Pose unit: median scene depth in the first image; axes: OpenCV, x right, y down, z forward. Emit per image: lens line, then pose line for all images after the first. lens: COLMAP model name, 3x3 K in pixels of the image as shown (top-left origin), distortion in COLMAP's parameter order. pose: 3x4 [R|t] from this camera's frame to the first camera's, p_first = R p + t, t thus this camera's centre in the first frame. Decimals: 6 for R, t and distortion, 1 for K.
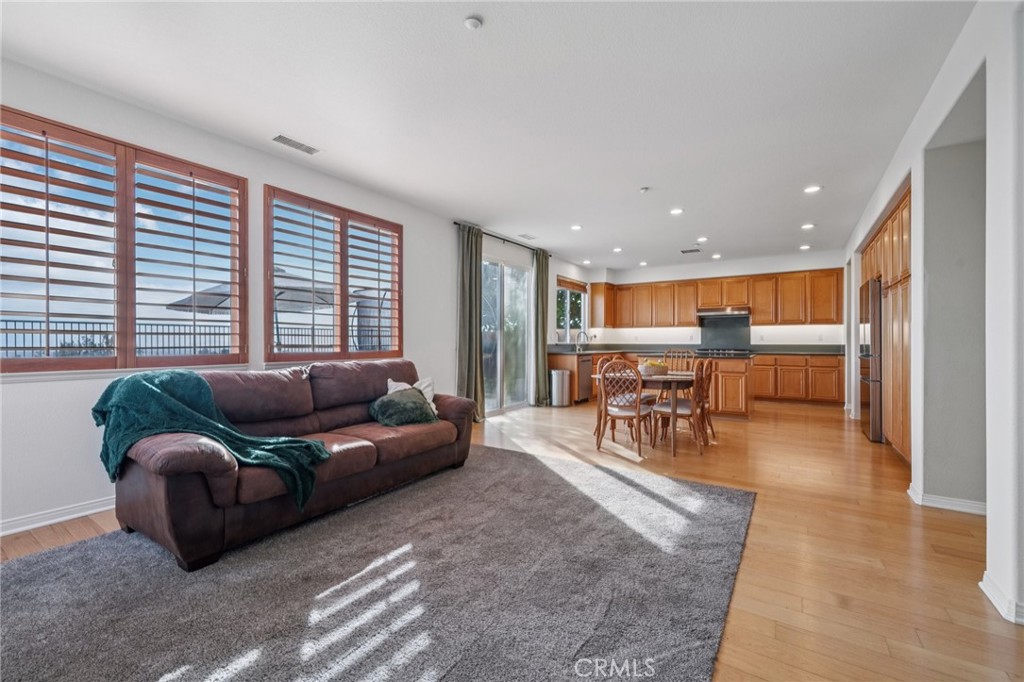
lens RADIAL K [[429.7, 0, 504.4], [0, 429.7, 339.7], [0, 0, 1]] dist [0.008280, 0.000484]
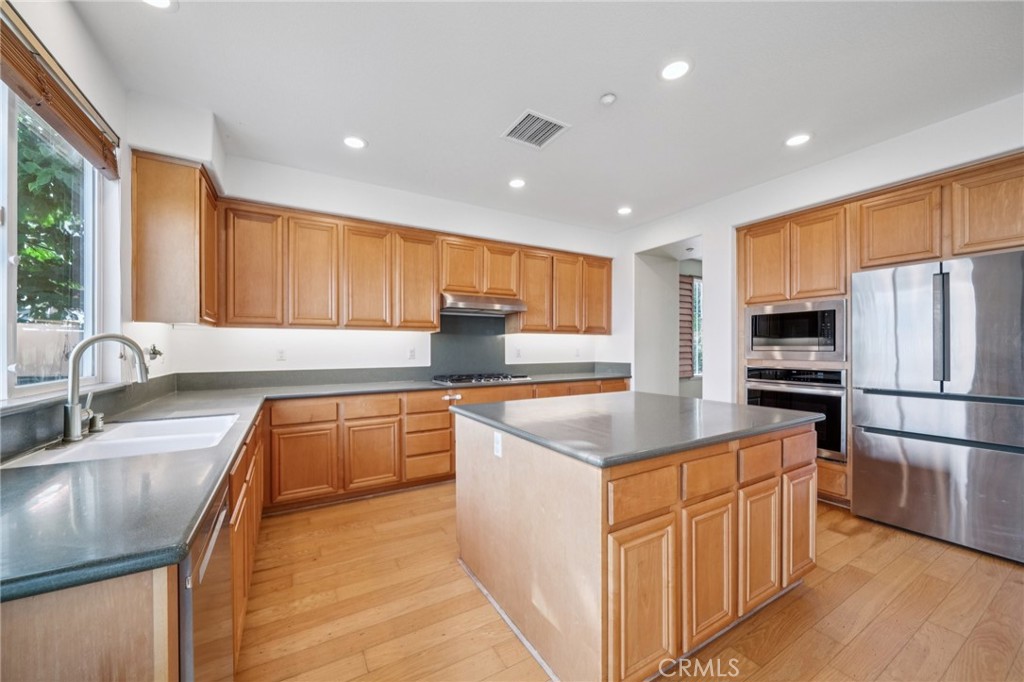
lens RADIAL K [[379.5, 0, 509.3], [0, 379.5, 349.5], [0, 0, 1]] dist [-0.014314, -0.000035]
pose [[0.437661, -0.004005, 0.899131, 0.111971], [-0.000168, 0.999990, 0.004536, -0.013048], [-0.899140, -0.002136, 0.437656, 0.796125]]
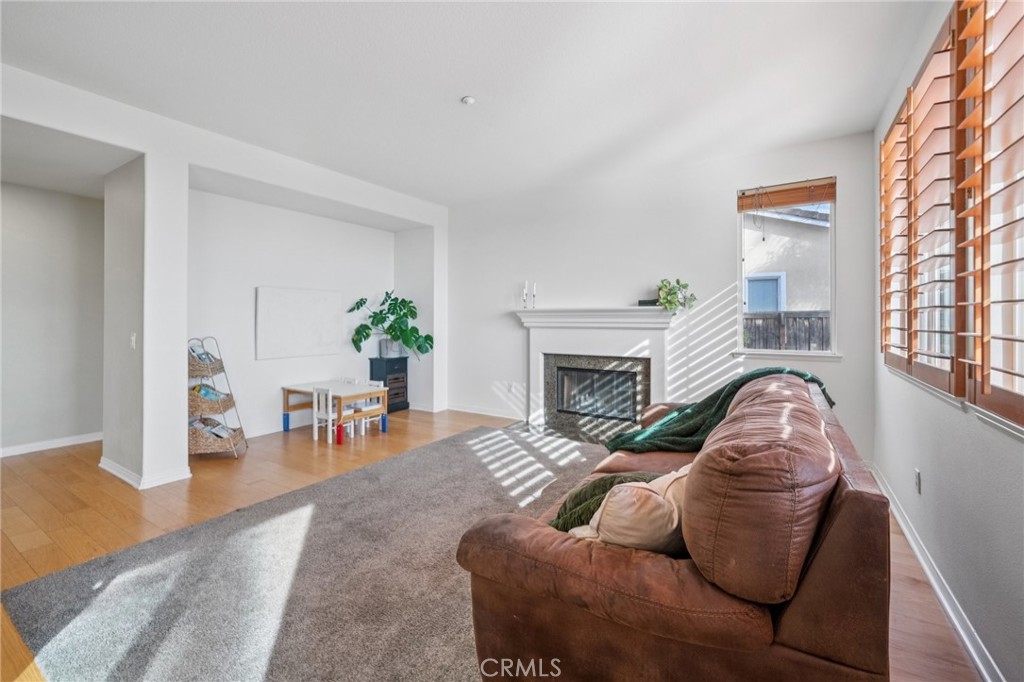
lens RADIAL K [[429.7, 0, 500.8], [0, 429.7, 310.1], [0, 0, 1]] dist [0.008280, 0.000484]
pose [[-0.999827, -0.003548, -0.018256, -0.038786], [-0.003004, 0.999553, -0.029760, -0.008454], [0.018353, -0.029700, -0.999390, 0.626095]]
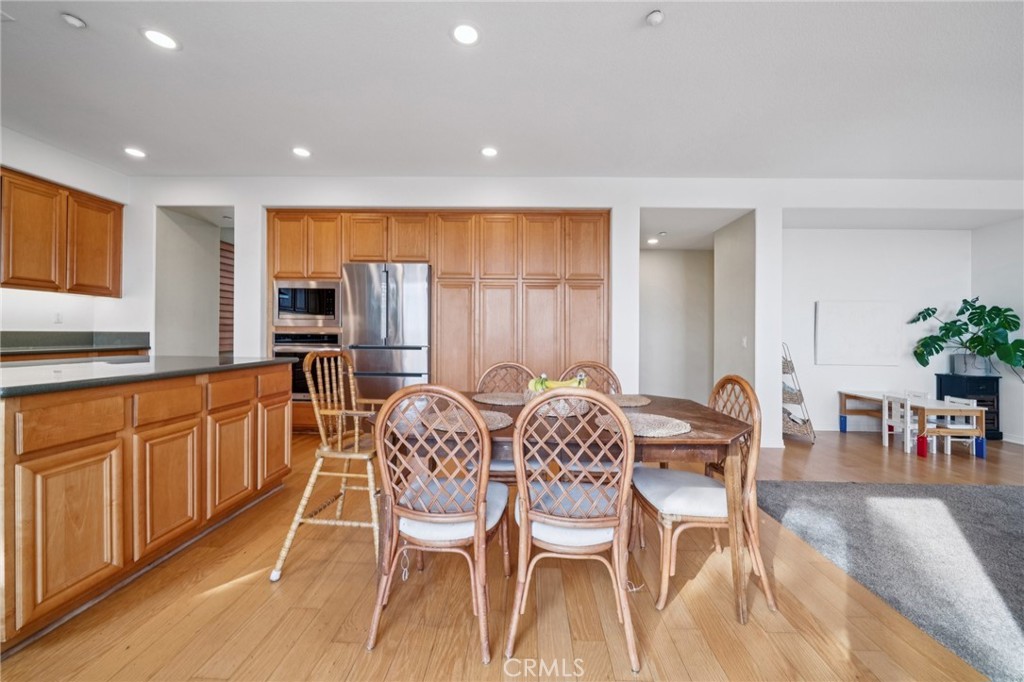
lens RADIAL K [[379.5, 0, 518.3], [0, 379.5, 334.3], [0, 0, 1]] dist [-0.014314, -0.000035]
pose [[-0.540406, -0.009344, 0.841353, 0.034605], [-0.020085, 0.999797, -0.001797, 0.004734], [-0.841165, -0.017870, -0.540484, 0.739851]]
